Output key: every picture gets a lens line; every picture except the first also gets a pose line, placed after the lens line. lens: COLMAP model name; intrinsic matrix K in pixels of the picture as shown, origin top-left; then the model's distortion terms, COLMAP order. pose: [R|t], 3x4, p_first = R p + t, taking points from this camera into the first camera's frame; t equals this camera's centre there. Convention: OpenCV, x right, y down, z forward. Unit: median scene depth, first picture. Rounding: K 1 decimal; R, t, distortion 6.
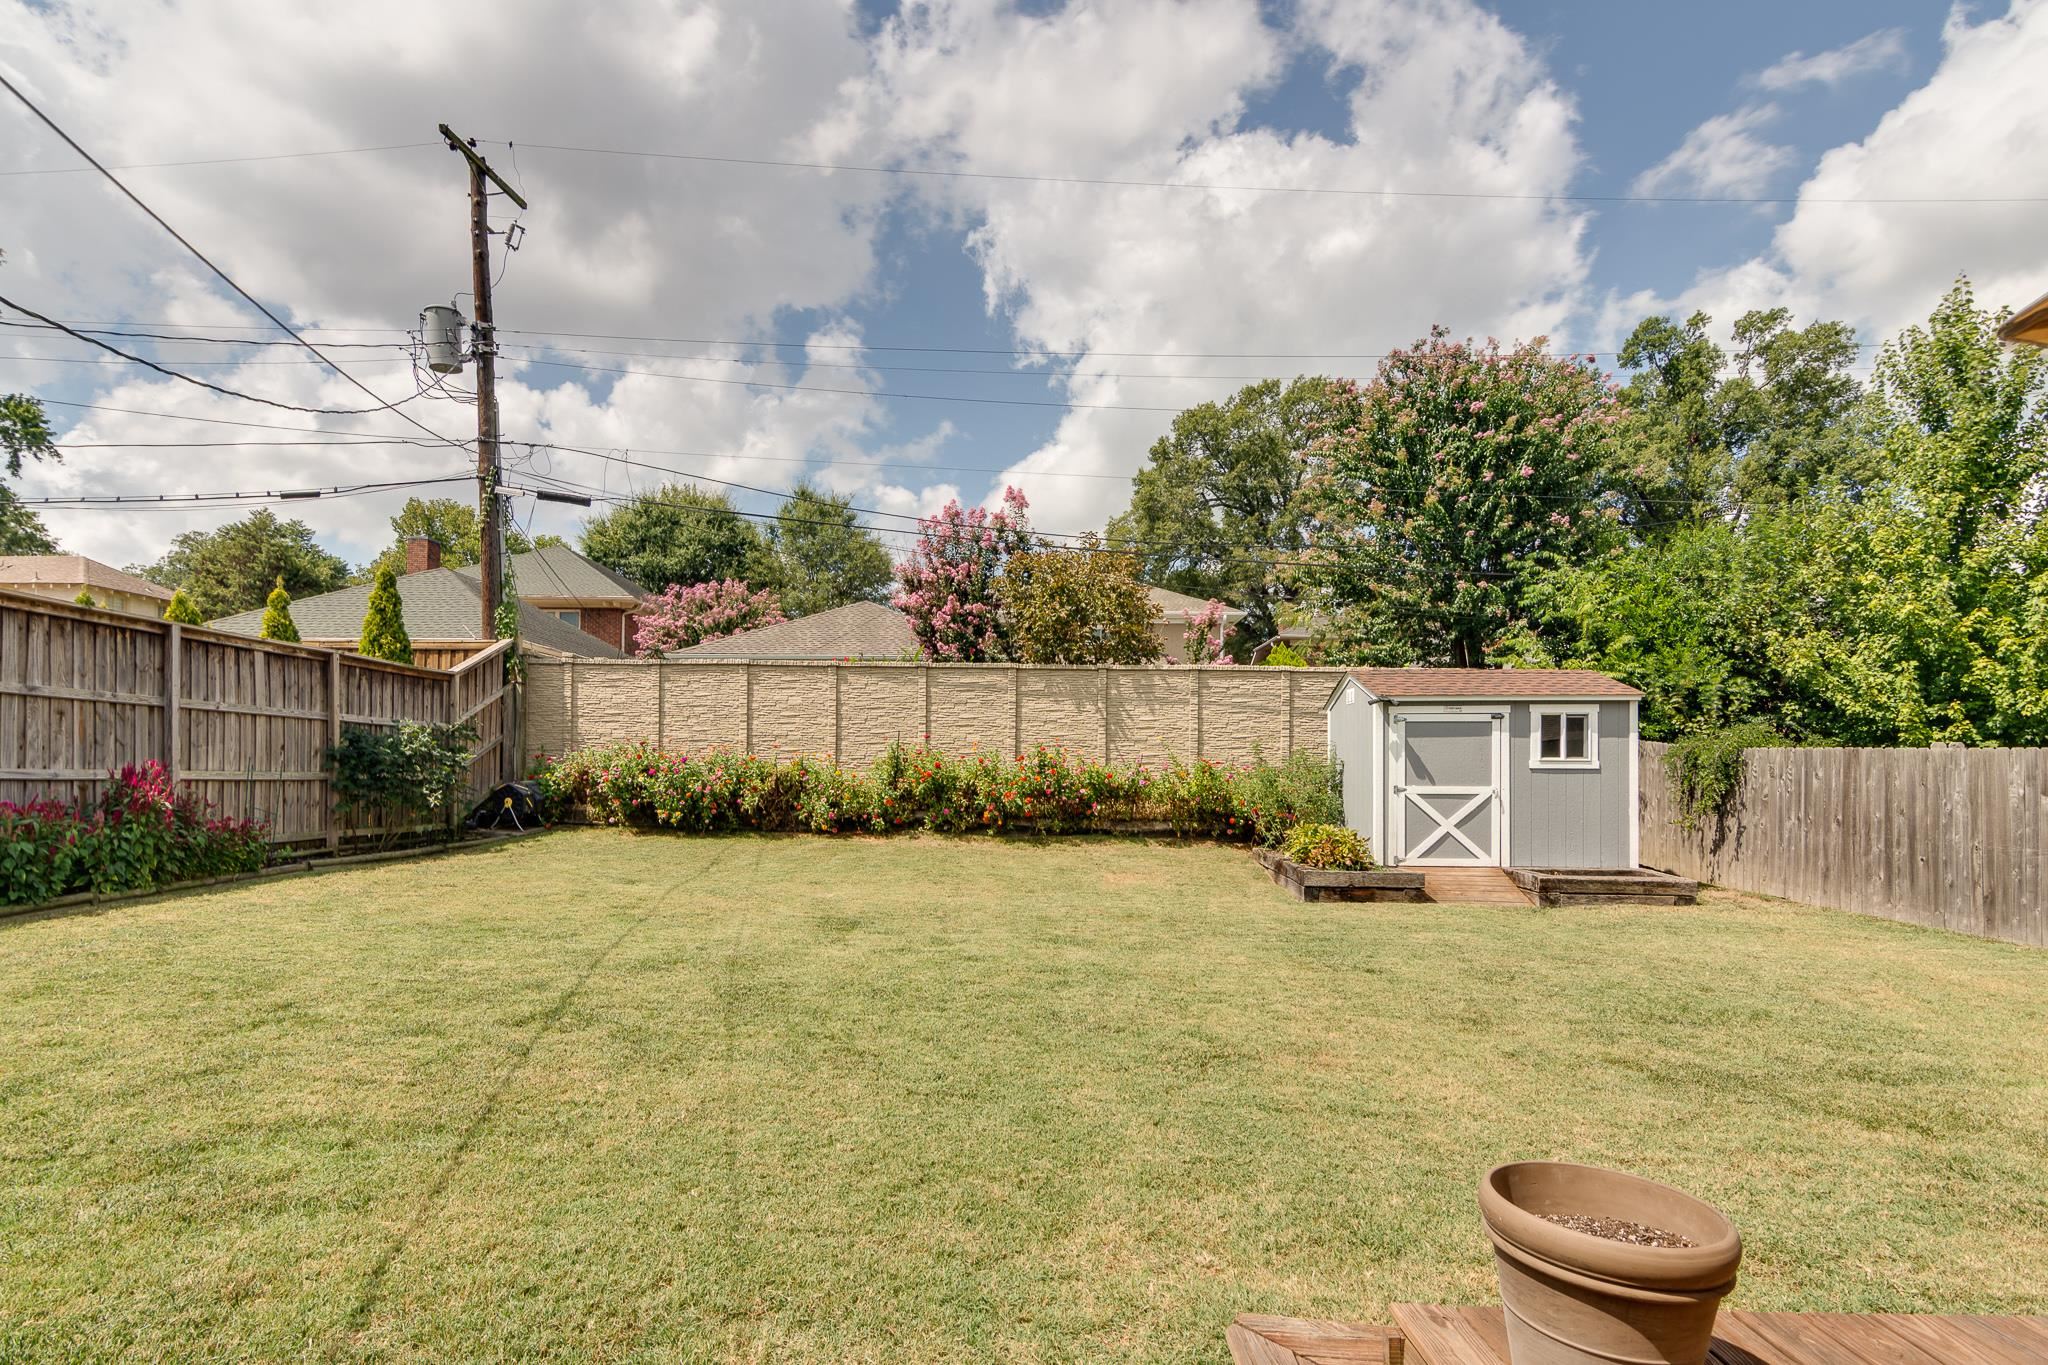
lens RADIAL K [[1015.7, 0, 1013.8], [0, 1015.7, 760.5], [0, 0, 1]] dist [0.000781, 0.000059]
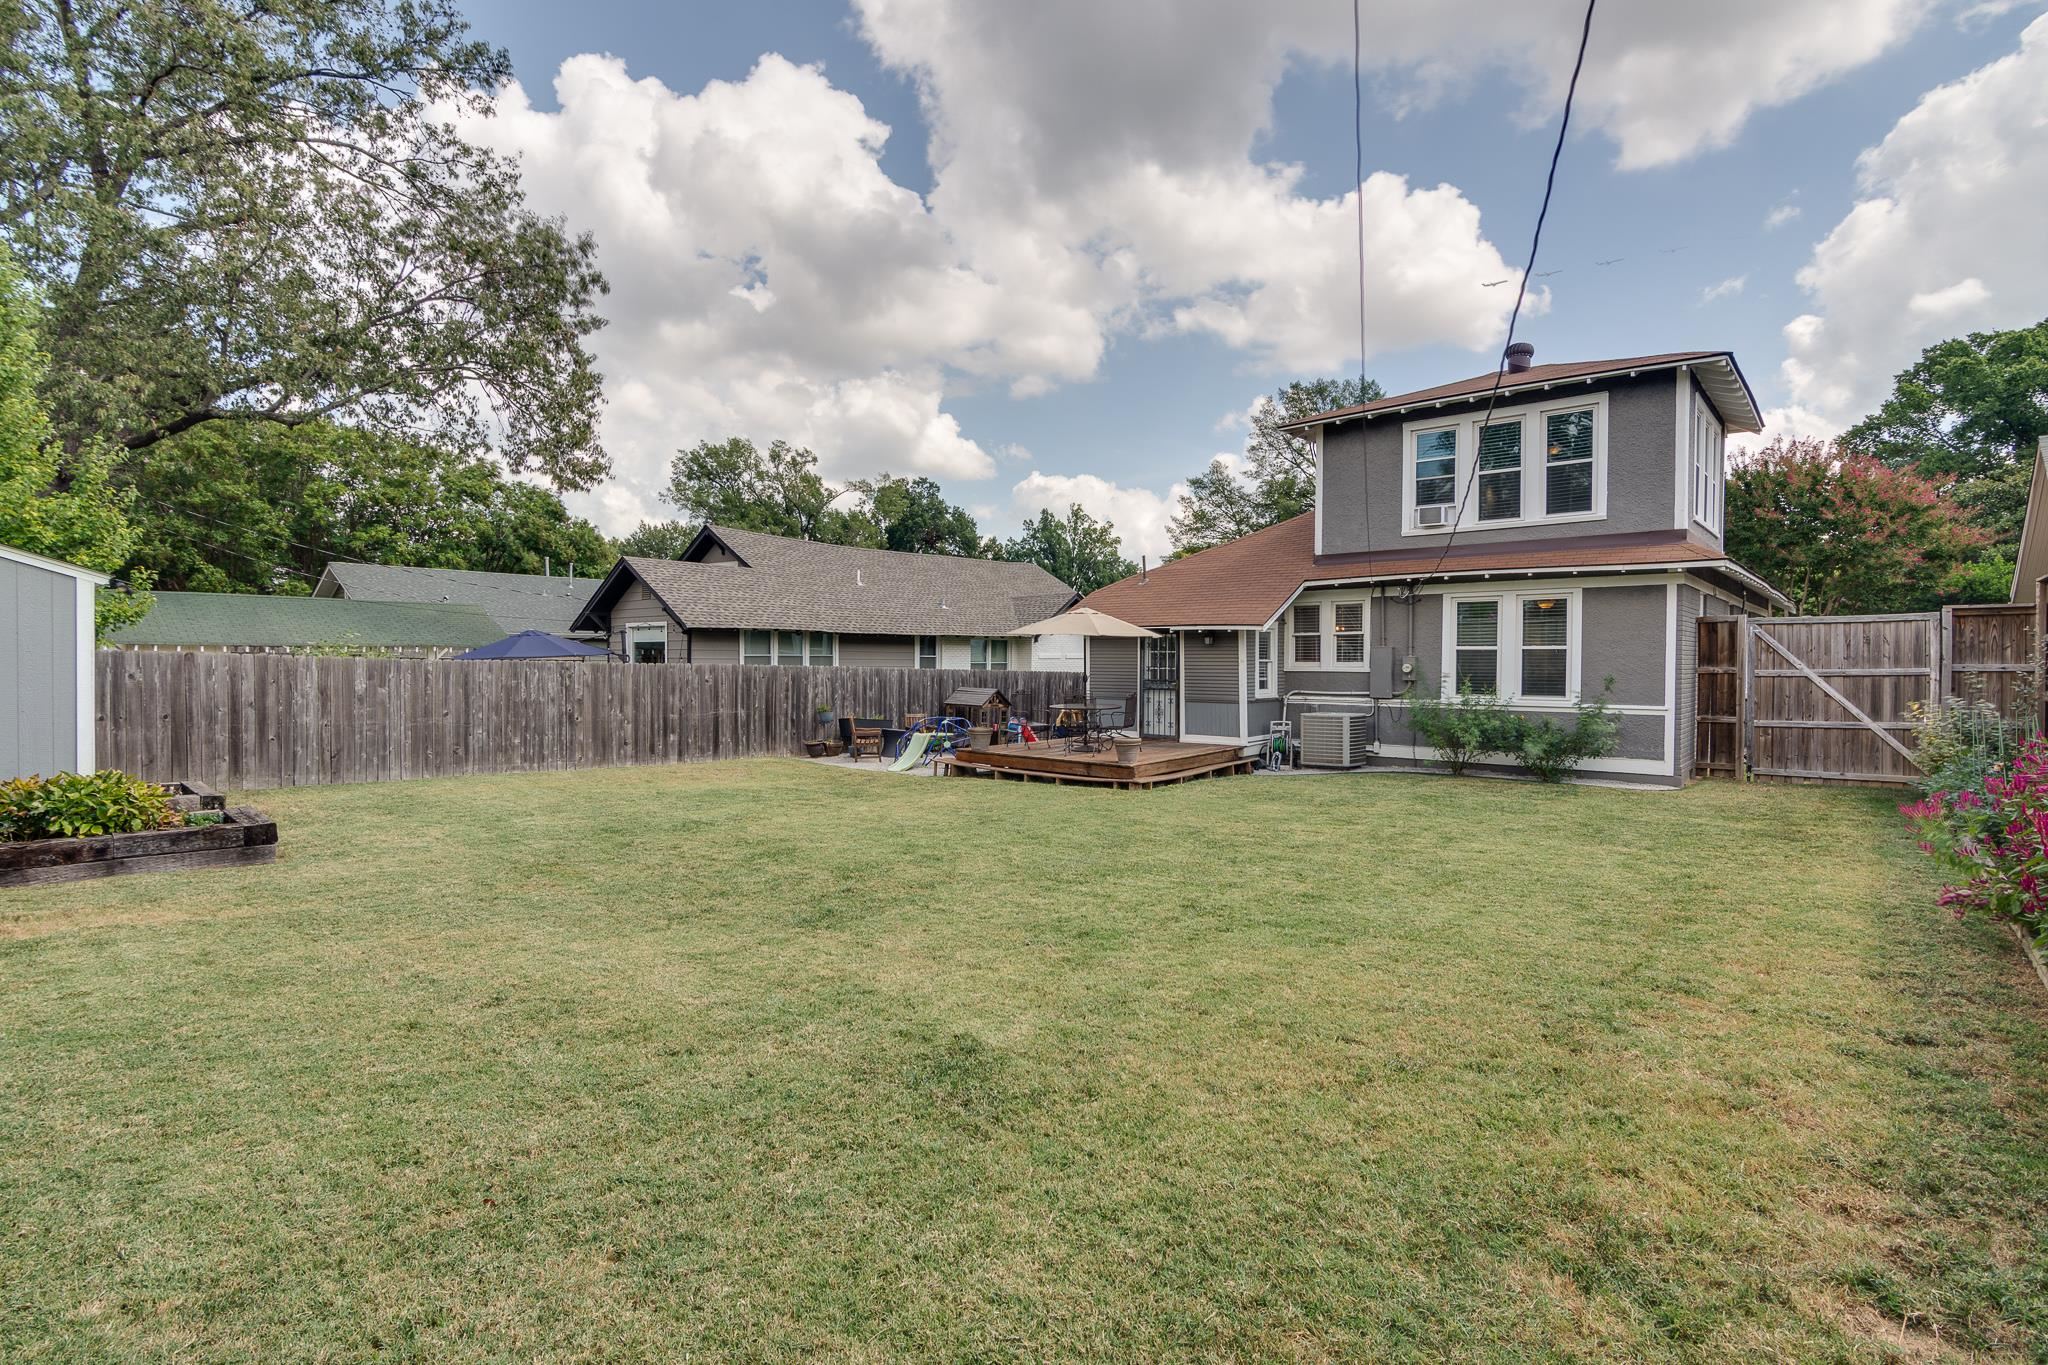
lens RADIAL K [[1013.6, 0, 1037.9], [0, 1013.6, 697.8], [0, 0, 1]] dist [-0.001052, -0.000274]
pose [[-0.776893, -0.039075, 0.628419, -0.471556], [-0.022195, 0.999152, 0.034689, -0.016790], [-0.629242, 0.013002, -0.777101, 0.920506]]
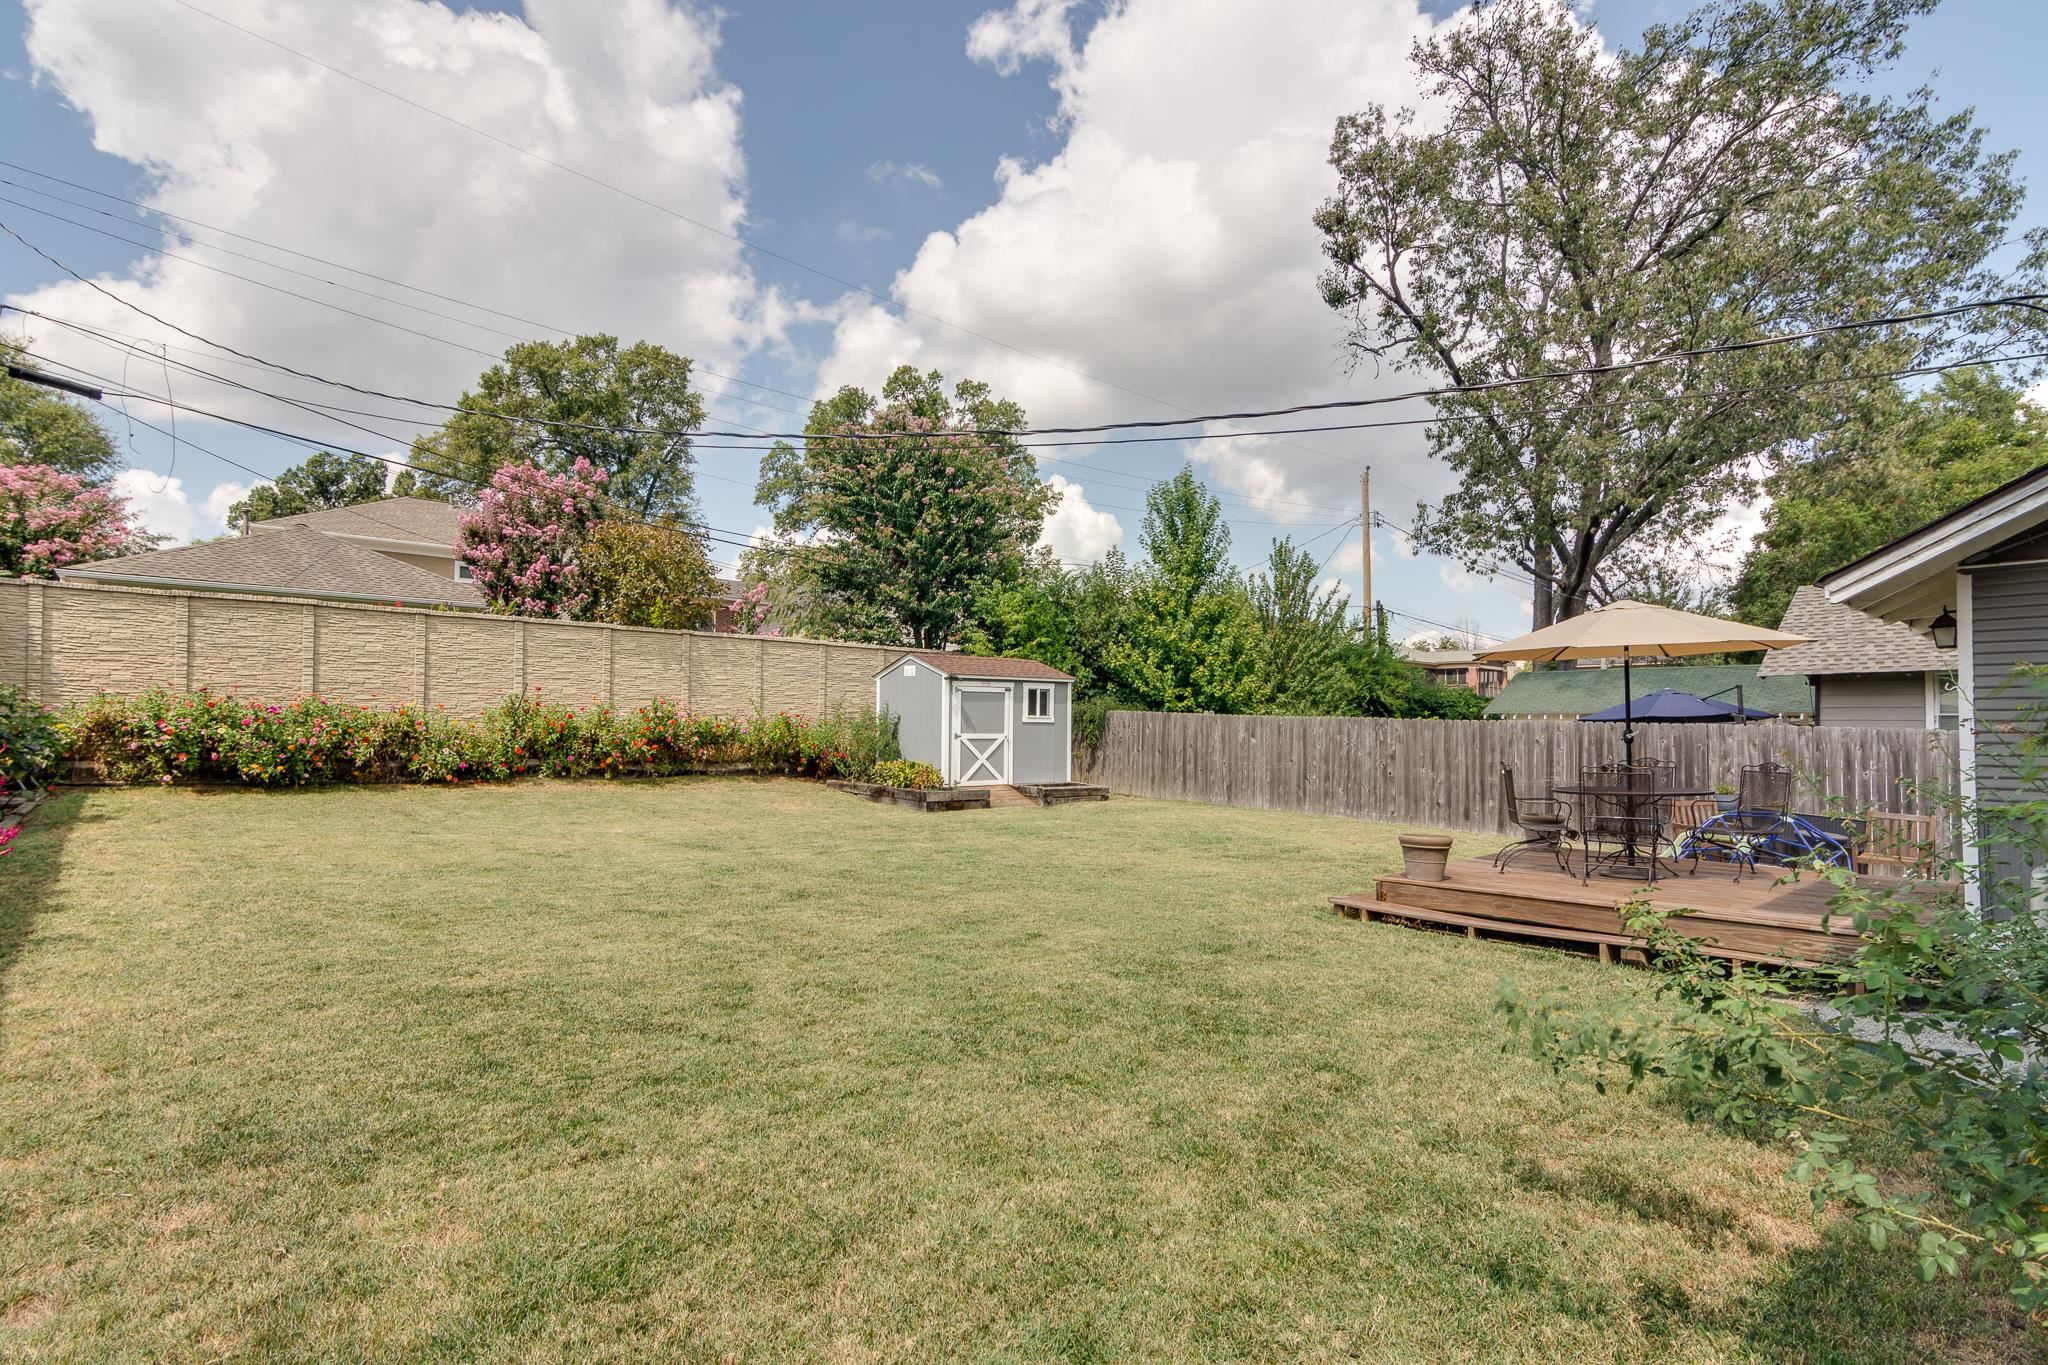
lens RADIAL K [[995.7, 0, 1033.5], [0, 995.7, 706.8], [0, 0, 1]] dist [-0.001563, -0.000061]
pose [[0.723873, 0.011588, 0.689836, -0.451483], [-0.015622, 0.999878, -0.000403, -0.012974], [-0.689757, -0.010485, 0.723965, -0.120373]]
